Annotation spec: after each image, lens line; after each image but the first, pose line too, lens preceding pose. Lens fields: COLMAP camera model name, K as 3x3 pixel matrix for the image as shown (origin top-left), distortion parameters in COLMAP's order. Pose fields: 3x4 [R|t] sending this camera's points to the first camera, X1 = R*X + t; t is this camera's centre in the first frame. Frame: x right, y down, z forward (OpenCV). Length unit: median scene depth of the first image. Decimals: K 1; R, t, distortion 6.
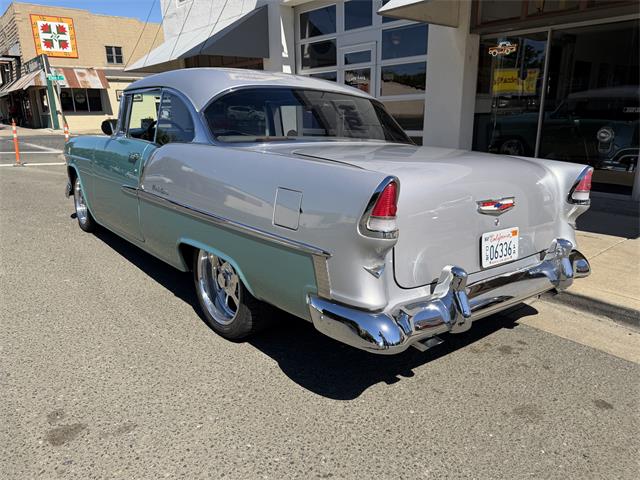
lens RADIAL K [[453.8, 0, 322.0], [0, 453.8, 239.9], [0, 0, 1]] dist [0.033405, -0.041338]
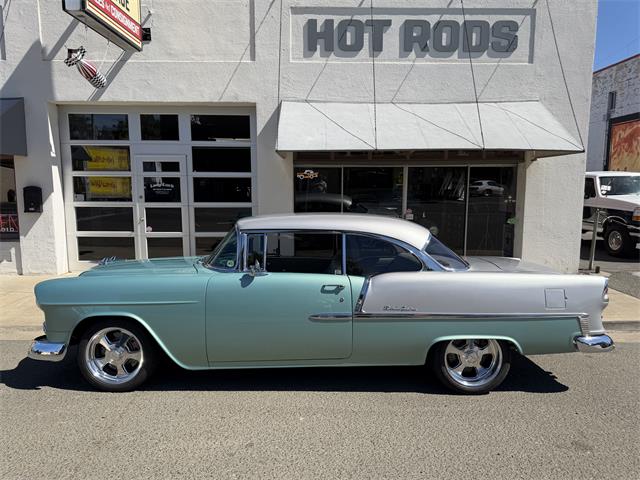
lens RADIAL K [[447.0, 0, 322.4], [0, 447.0, 241.8], [0, 0, 1]] dist [0.103846, -0.152148]
pose [[0.631459, -0.087965, 0.770404, -0.526758], [0.203214, 0.977592, -0.054941, -0.100394], [-0.748307, 0.191250, 0.635185, 0.094173]]
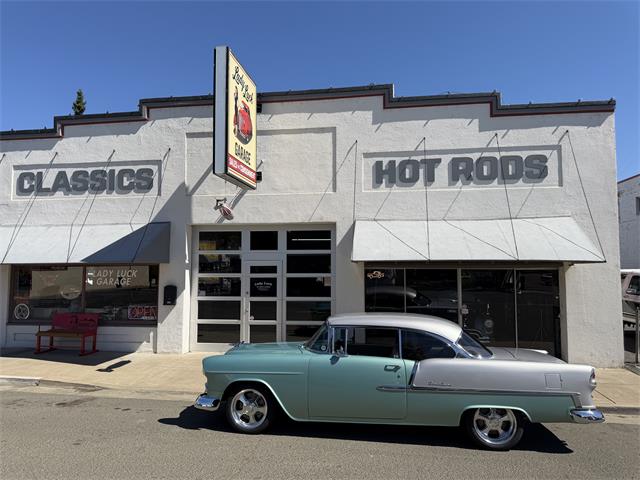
lens RADIAL K [[447.0, 0, 322.4], [0, 447.0, 241.8], [0, 0, 1]] dist [0.103846, -0.152148]
pose [[0.743641, 0.048022, 0.666853, -0.719294], [0.174535, 0.948887, -0.262965, -0.096338], [-0.645396, 0.311940, 0.697250, -0.084992]]
